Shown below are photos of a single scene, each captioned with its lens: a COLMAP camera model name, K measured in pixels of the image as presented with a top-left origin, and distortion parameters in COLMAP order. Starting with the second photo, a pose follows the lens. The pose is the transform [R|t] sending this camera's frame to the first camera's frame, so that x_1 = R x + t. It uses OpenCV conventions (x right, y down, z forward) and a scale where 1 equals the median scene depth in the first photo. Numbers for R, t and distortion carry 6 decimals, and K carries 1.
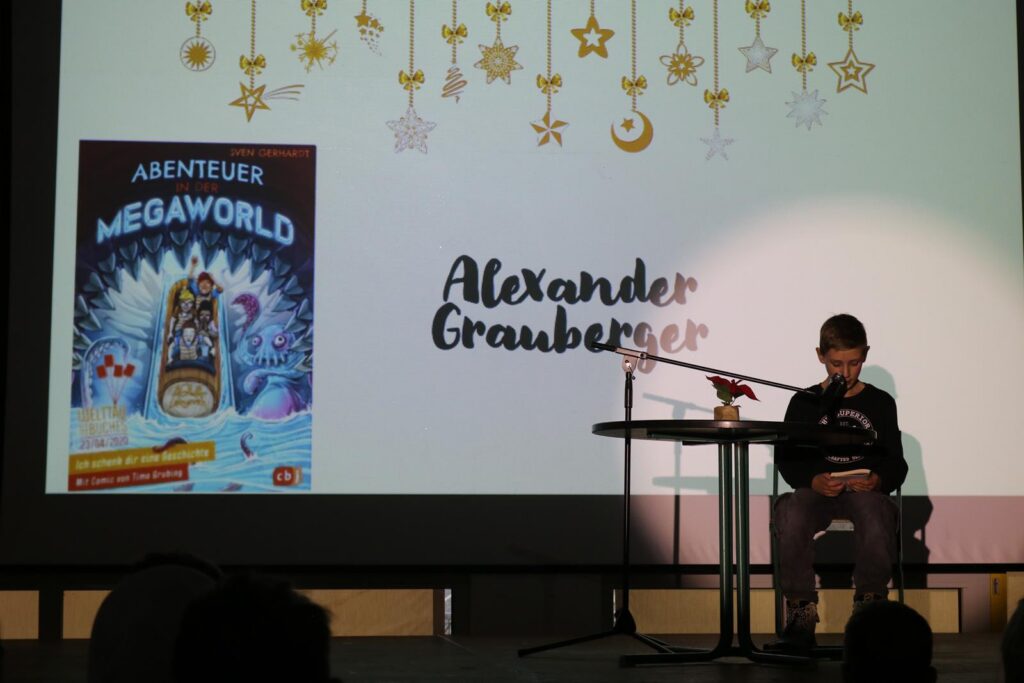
lens RADIAL K [[2074.3, 0, 559.0], [0, 2074.3, 341.1], [0, 0, 1]] dist [0.018999, -0.083784]
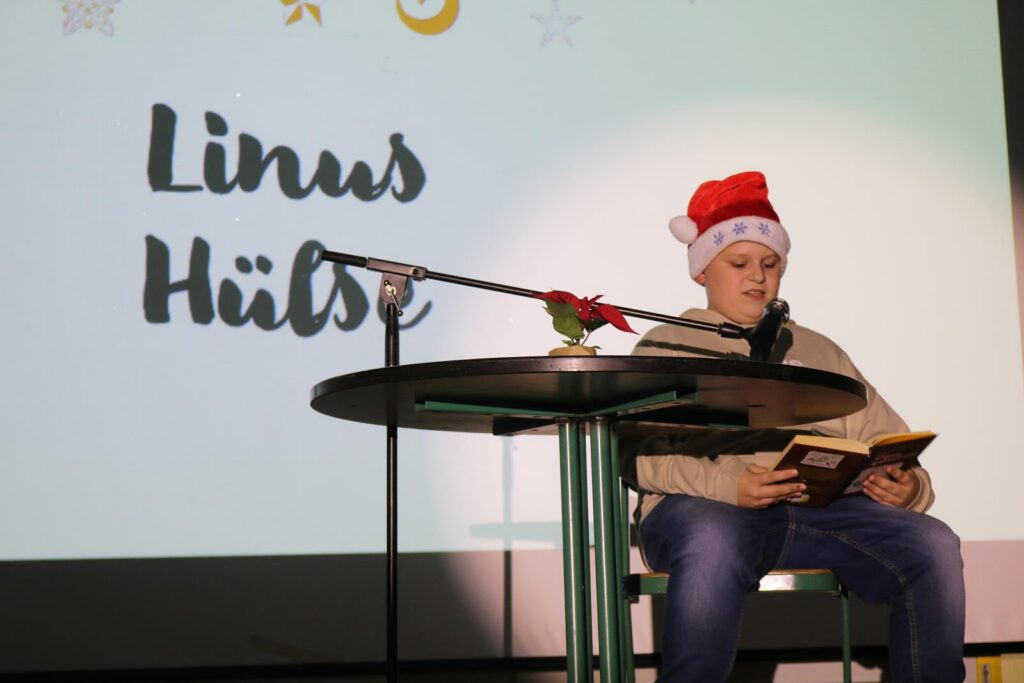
lens RADIAL K [[1899.2, 0, 512.0], [0, 1899.2, 341.5], [0, 0, 1]] dist [-0.019873, 0.140930]
pose [[0.999149, -0.020181, 0.035966, 0.038231], [0.021839, 0.998687, -0.046334, 0.036031], [-0.034983, 0.047080, 0.998278, 0.398258]]
